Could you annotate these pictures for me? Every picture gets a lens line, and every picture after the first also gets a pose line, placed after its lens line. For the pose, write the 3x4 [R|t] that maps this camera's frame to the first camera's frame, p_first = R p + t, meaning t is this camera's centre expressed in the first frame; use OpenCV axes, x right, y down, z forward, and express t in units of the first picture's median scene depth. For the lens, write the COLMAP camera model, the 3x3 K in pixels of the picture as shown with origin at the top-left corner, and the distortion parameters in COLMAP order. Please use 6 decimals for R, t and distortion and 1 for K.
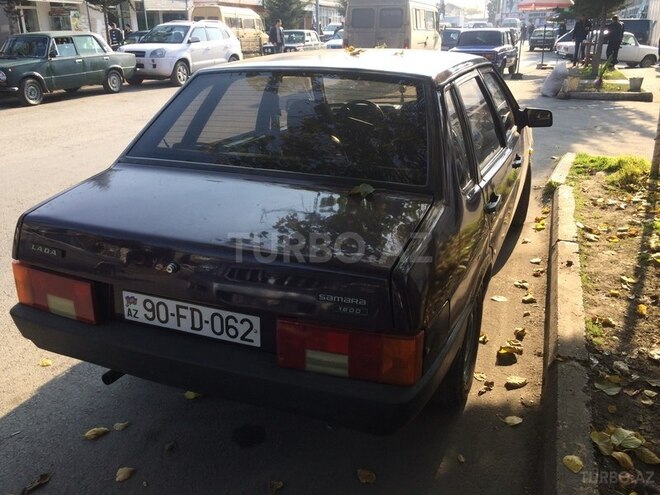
lens RADIAL K [[564.4, 0, 330.0], [0, 564.4, 247.5], [0, 0, 1]] dist [0.100221, -0.144631]
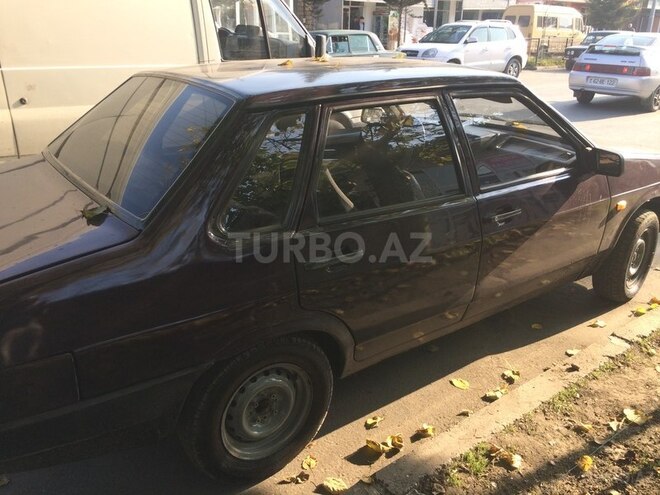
lens RADIAL K [[564.4, 0, 330.0], [0, 564.4, 247.5], [0, 0, 1]] dist [0.100221, -0.144631]
pose [[0.854847, 0.202440, -0.477760, 0.110203], [-0.201386, 0.978018, 0.054076, -0.022949], [0.478205, 0.049988, 0.876824, 0.049355]]
